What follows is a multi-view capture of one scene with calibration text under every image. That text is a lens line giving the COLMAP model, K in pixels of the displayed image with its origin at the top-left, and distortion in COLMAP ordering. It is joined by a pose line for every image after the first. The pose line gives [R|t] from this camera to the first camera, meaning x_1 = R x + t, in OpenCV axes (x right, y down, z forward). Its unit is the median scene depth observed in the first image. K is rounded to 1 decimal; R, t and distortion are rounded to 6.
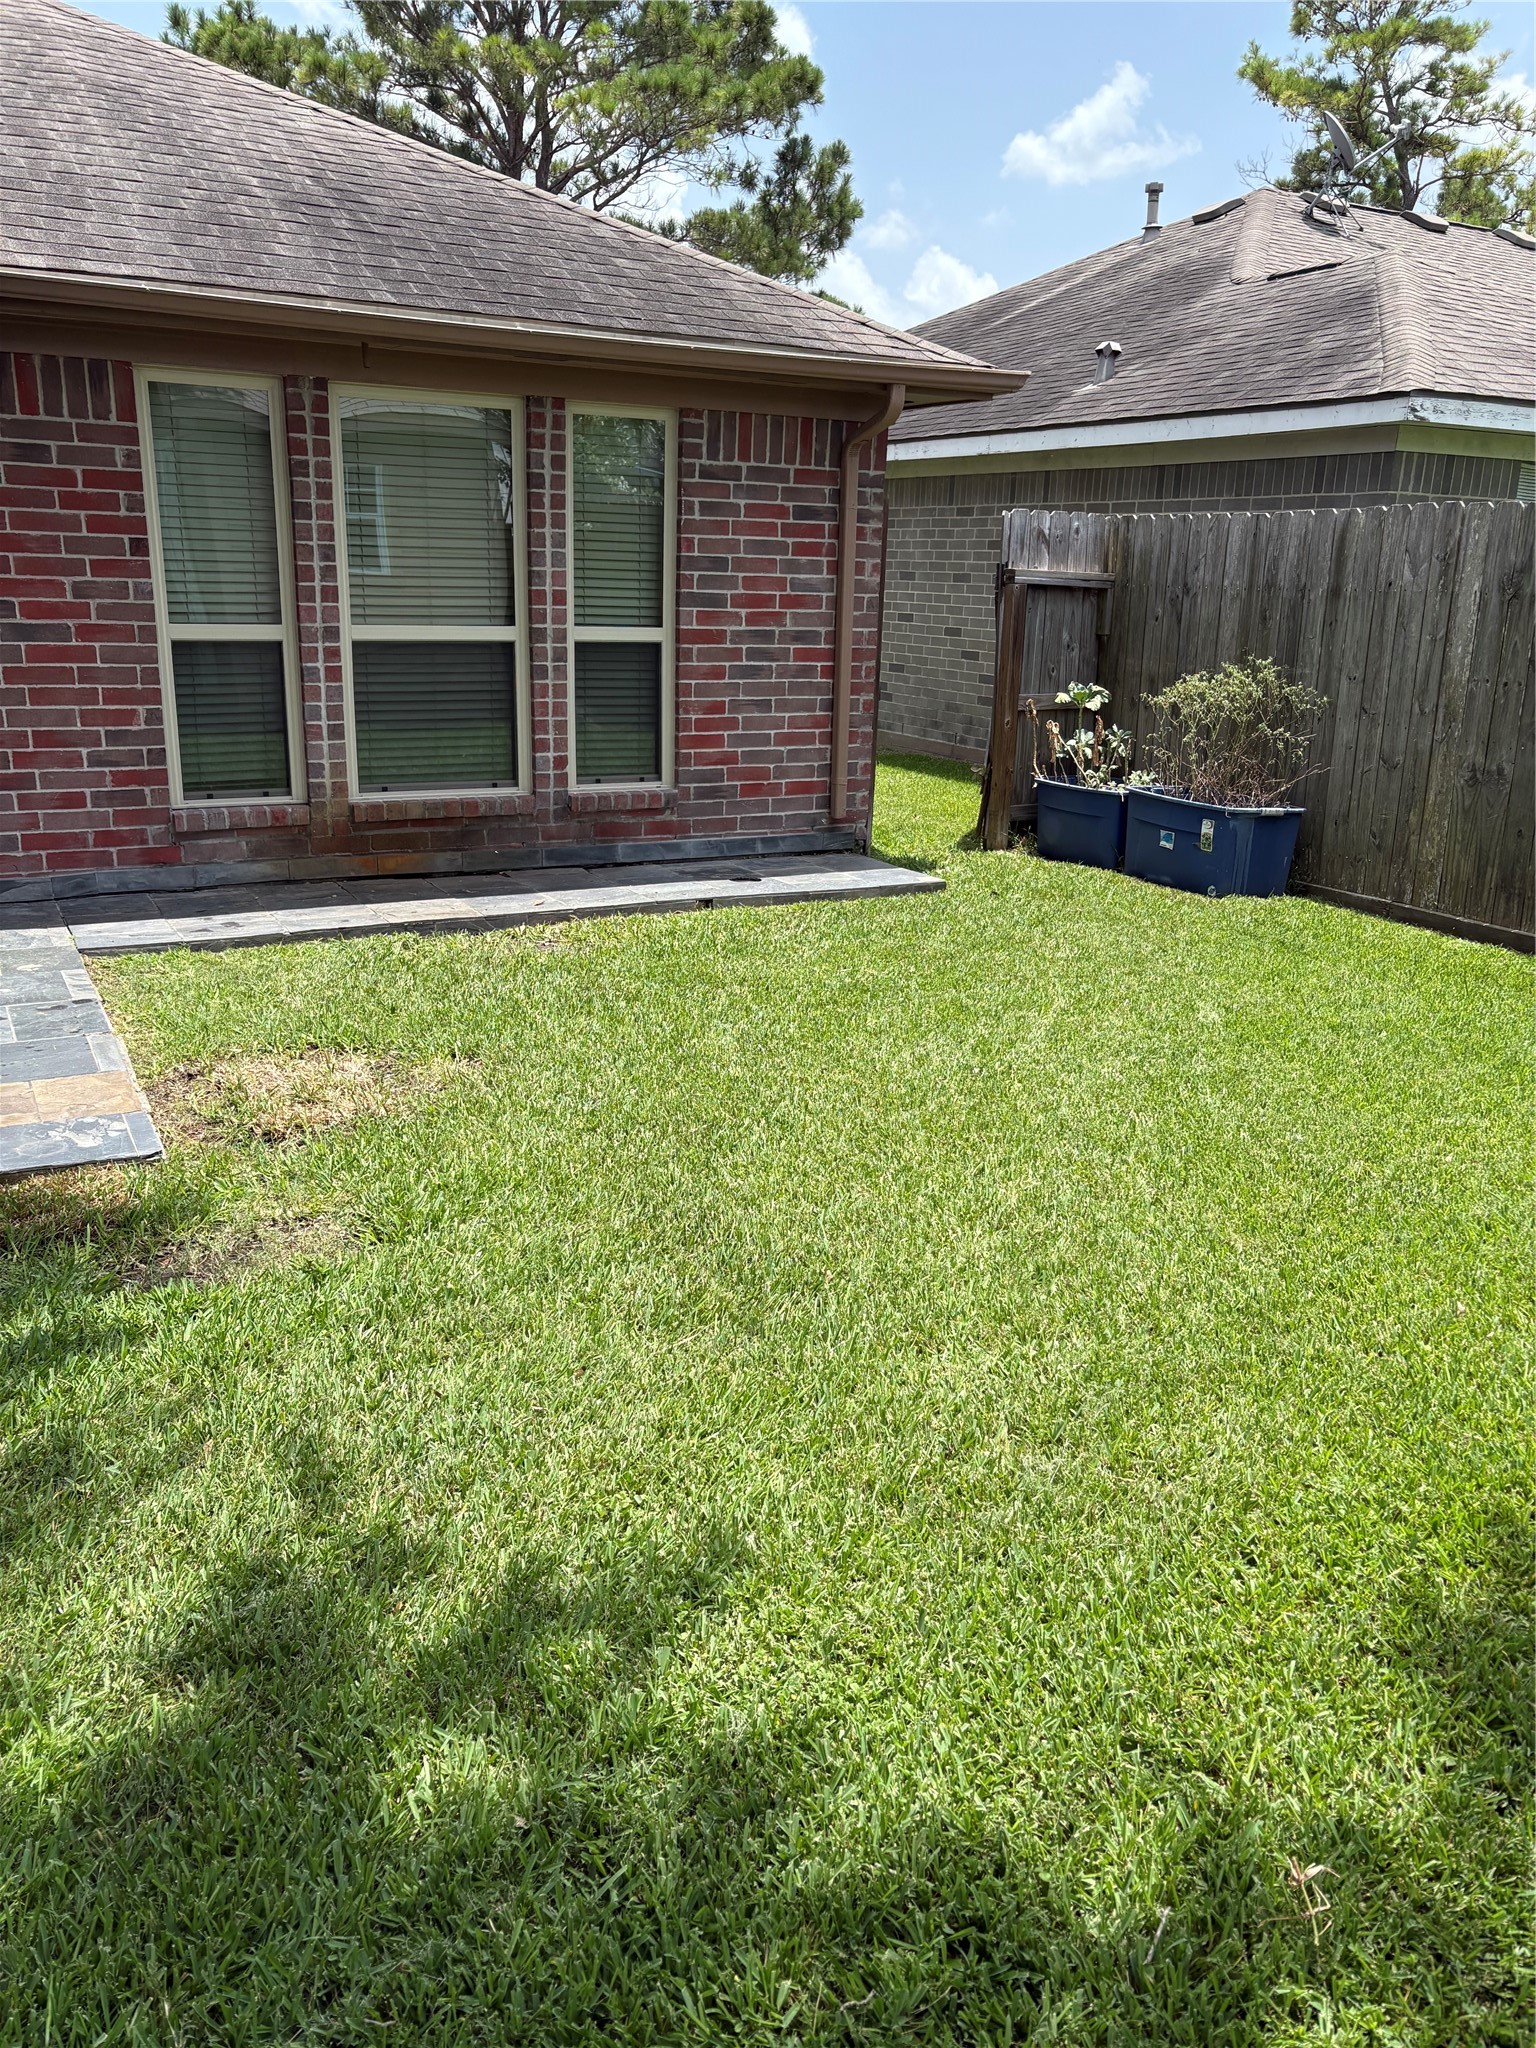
lens RADIAL K [[1559.0, 0, 760.2], [0, 1559.0, 1028.9], [0, 0, 1]] dist [0.052998, -0.041712]
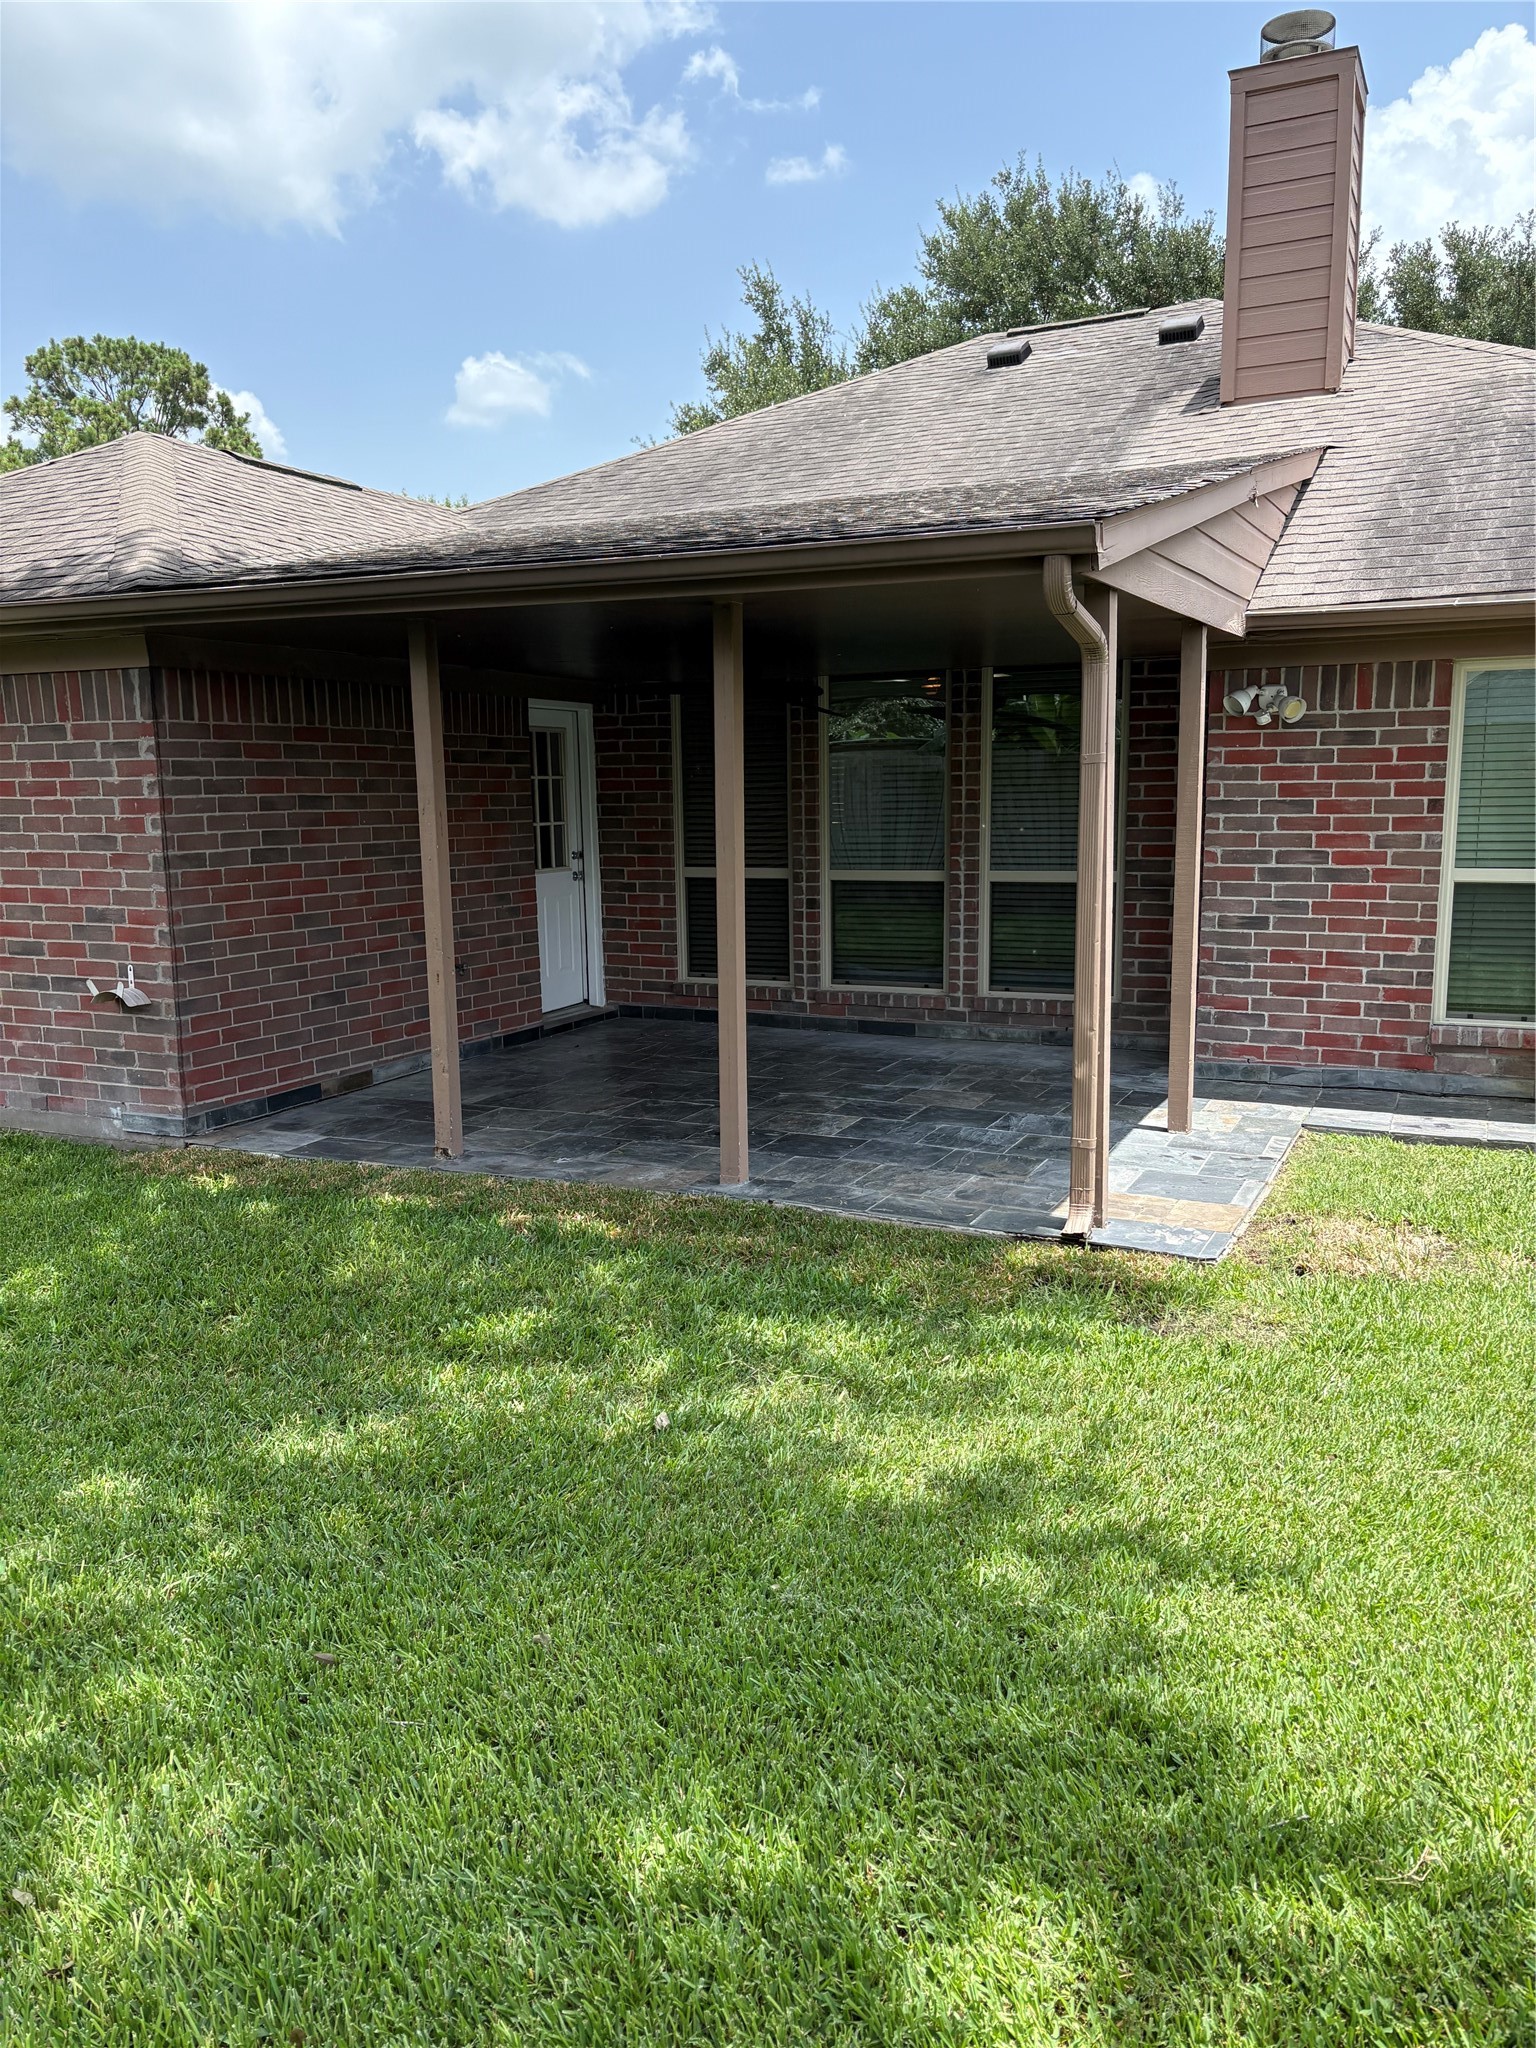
lens RADIAL K [[1559.0, 0, 760.2], [0, 1559.0, 1028.9], [0, 0, 1]] dist [0.052998, -0.041712]
pose [[0.596001, 0.093295, -0.797546, 0.269516], [-0.206649, 0.977594, -0.040071, 0.012880], [0.775938, 0.188695, 0.601926, -0.083916]]
